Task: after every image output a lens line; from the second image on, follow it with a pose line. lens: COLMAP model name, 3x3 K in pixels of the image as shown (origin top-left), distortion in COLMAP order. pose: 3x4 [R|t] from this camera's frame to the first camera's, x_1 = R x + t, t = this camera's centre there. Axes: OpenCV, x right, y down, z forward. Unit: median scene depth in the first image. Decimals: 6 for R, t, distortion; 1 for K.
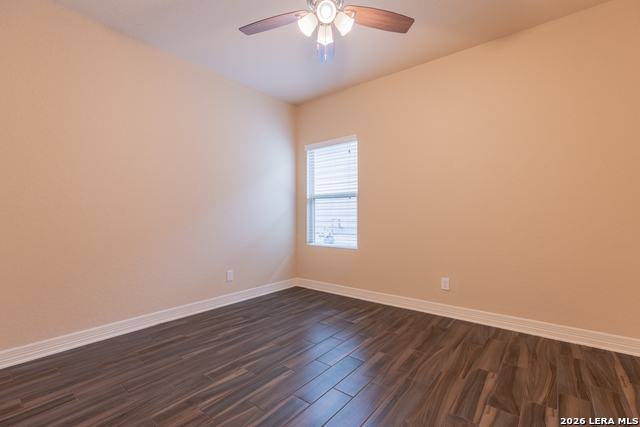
lens RADIAL K [[287.3, 0, 318.6], [0, 287.3, 214.1], [0, 0, 1]] dist [0.007606, -0.001381]
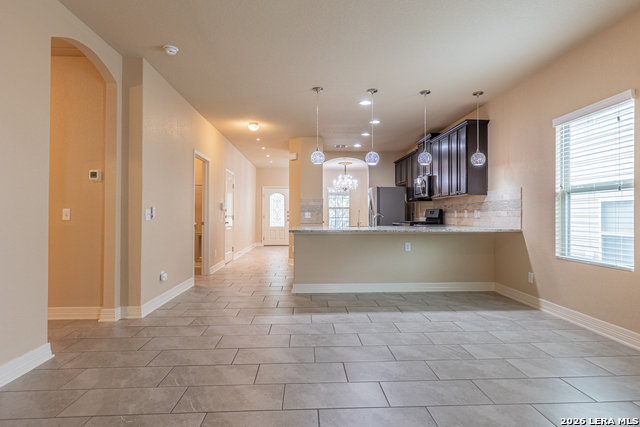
lens RADIAL K [[345.1, 0, 322.2], [0, 345.1, 211.7], [0, 0, 1]] dist [-0.003459, -0.000950]
pose [[0.666060, 0.001861, -0.745896, 0.215284], [-0.004560, 0.999988, -0.001577, -0.001499], [0.745885, 0.004451, 0.666060, -0.016626]]
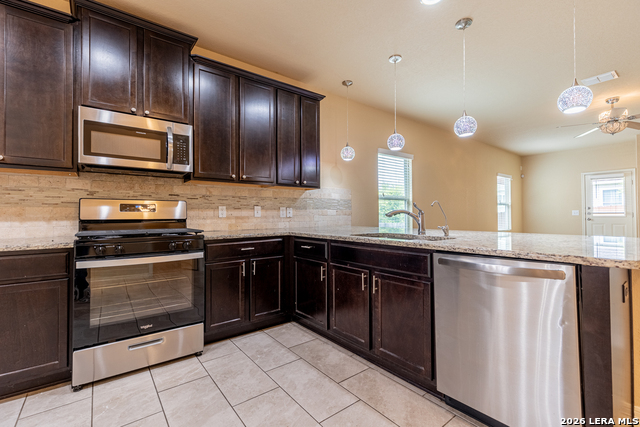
lens RADIAL K [[287.3, 0, 322.3], [0, 287.3, 211.5], [0, 0, 1]] dist [0.007606, -0.001381]
pose [[0.224593, 0.019192, 0.974264, -1.140402], [0.002633, 0.999790, -0.020302, 0.017038], [-0.974449, 0.007124, 0.224495, 0.983434]]
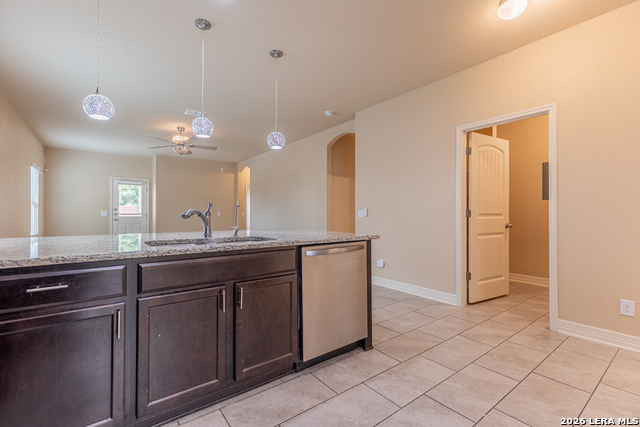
lens RADIAL K [[287.3, 0, 321.8], [0, 287.3, 212.1], [0, 0, 1]] dist [0.007606, -0.001381]
pose [[-0.971574, 0.010464, 0.236506, -0.874842], [0.008199, 0.999911, -0.010558, 0.013670], [-0.236595, -0.008319, -0.971573, 1.351215]]
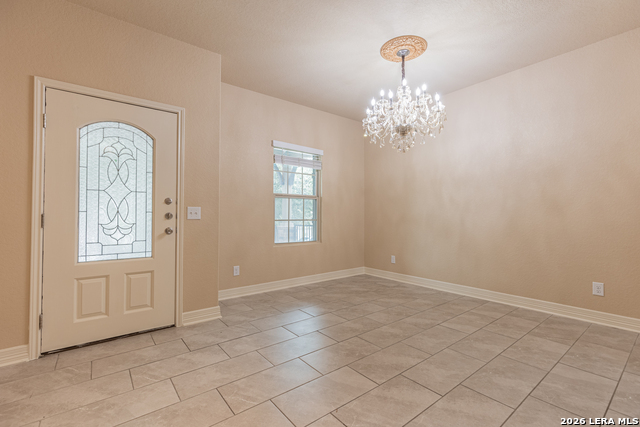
lens RADIAL K [[287.3, 0, 321.9], [0, 287.3, 212.9], [0, 0, 1]] dist [0.007606, -0.001381]
pose [[0.974842, 0.010551, -0.222649, -1.662249], [-0.012214, 0.999907, -0.006093, 0.023614], [0.222564, 0.008659, 0.974880, 1.150332]]
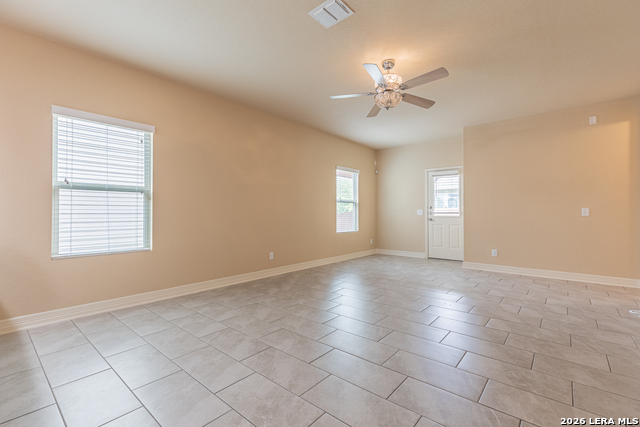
lens RADIAL K [[287.3, 0, 320.7], [0, 287.3, 212.8], [0, 0, 1]] dist [0.007606, -0.001381]
pose [[0.023412, 0.007473, 0.999698, -0.697875], [-0.003154, 0.999968, -0.007401, 0.008761], [-0.999721, -0.002980, 0.023435, 0.382455]]
